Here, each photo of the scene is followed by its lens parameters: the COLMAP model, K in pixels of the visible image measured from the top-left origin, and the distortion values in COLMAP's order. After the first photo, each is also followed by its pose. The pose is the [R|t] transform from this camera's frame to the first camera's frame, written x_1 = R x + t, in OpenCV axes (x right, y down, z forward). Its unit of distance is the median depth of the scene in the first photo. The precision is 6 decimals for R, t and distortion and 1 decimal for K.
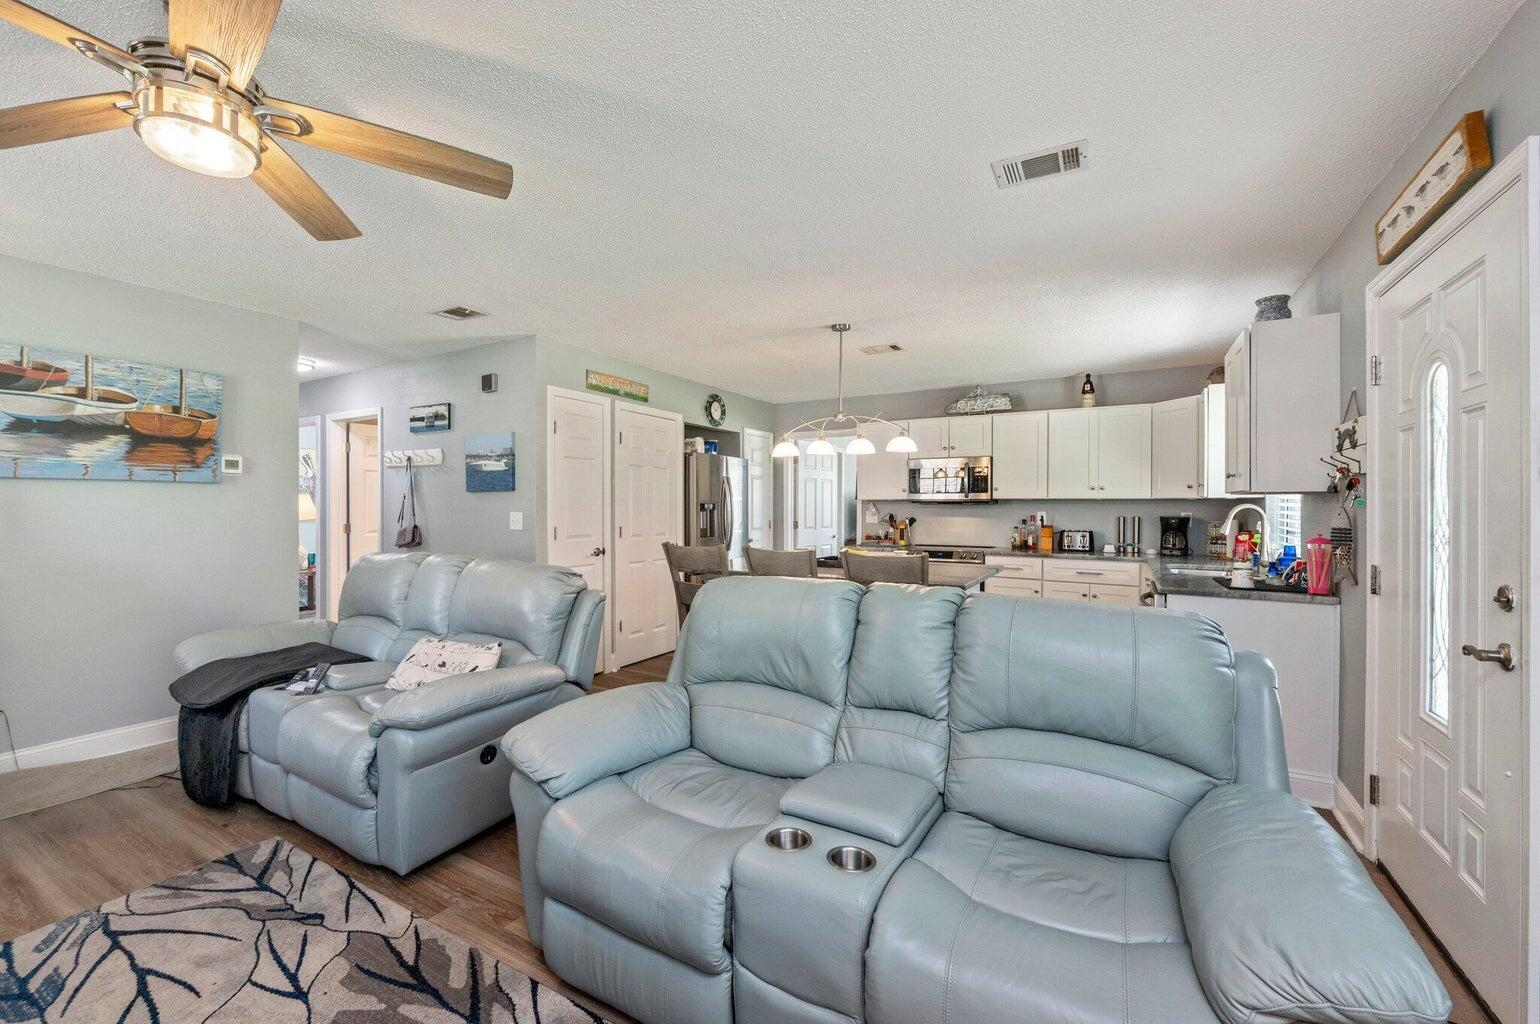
lens RADIAL K [[620.8, 0, 770.0], [0, 620.8, 512.0], [0, 0, 1]] dist [-0.001574, -0.000182]
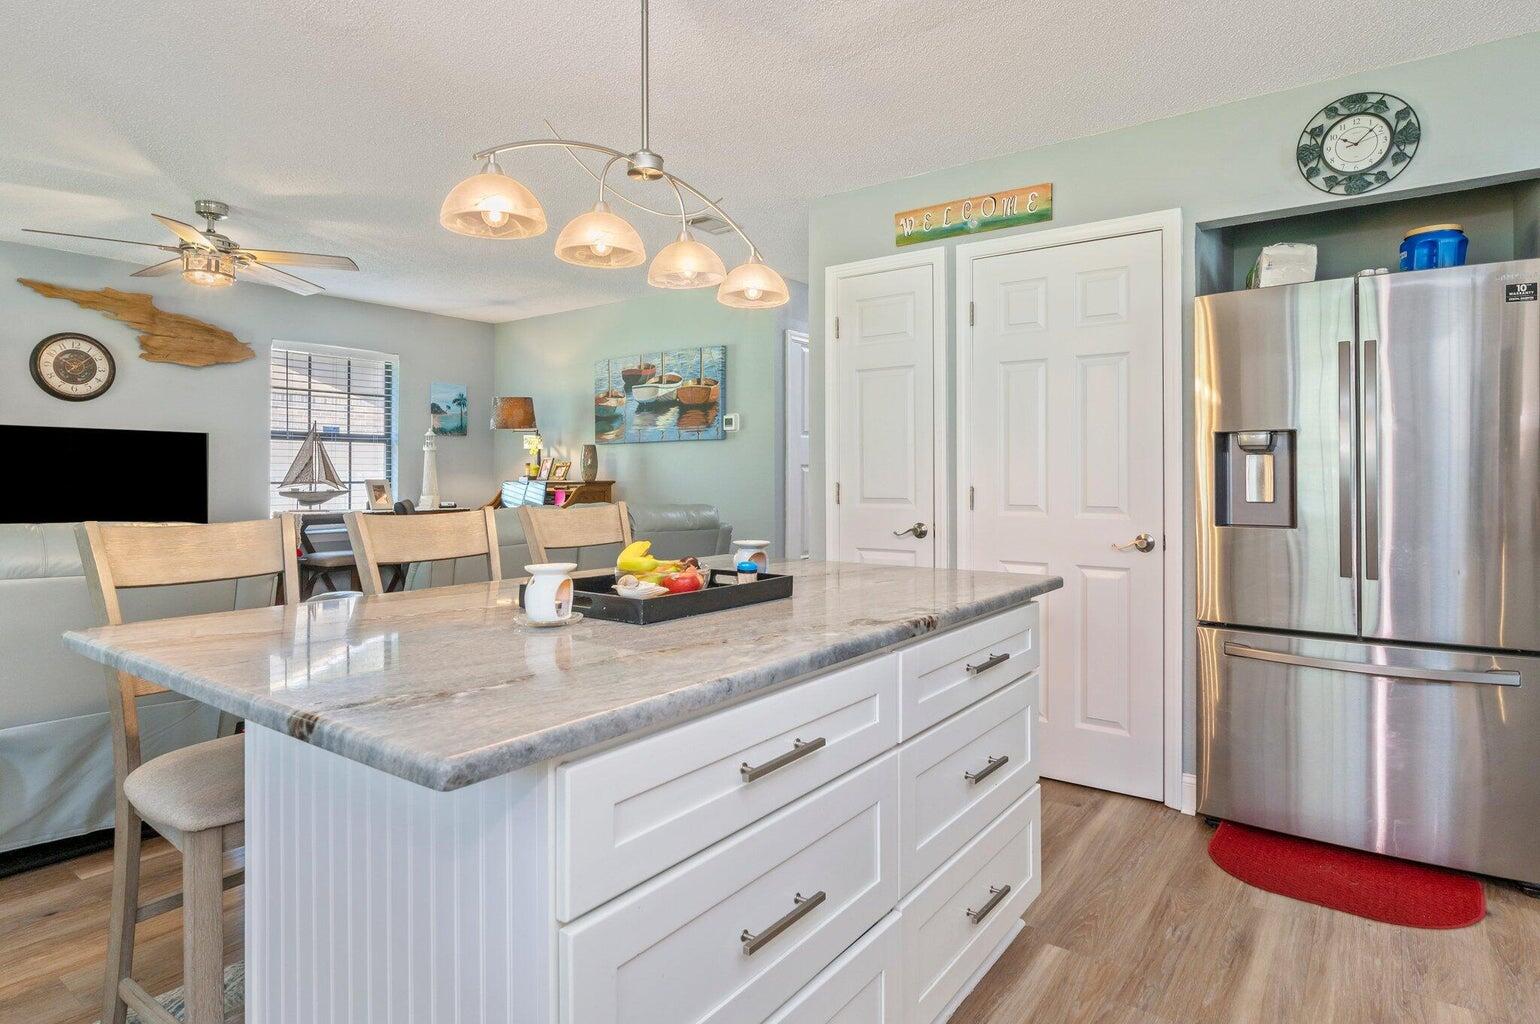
lens RADIAL K [[833.9, 0, 771.8], [0, 833.9, 474.1], [0, 0, 1]] dist [-0.003961, -0.000725]
pose [[-0.107987, -0.003810, -0.994145, 0.433437], [-0.006718, 0.999973, -0.003103, 0.014826], [0.994130, 0.006344, -0.108010, 0.855837]]
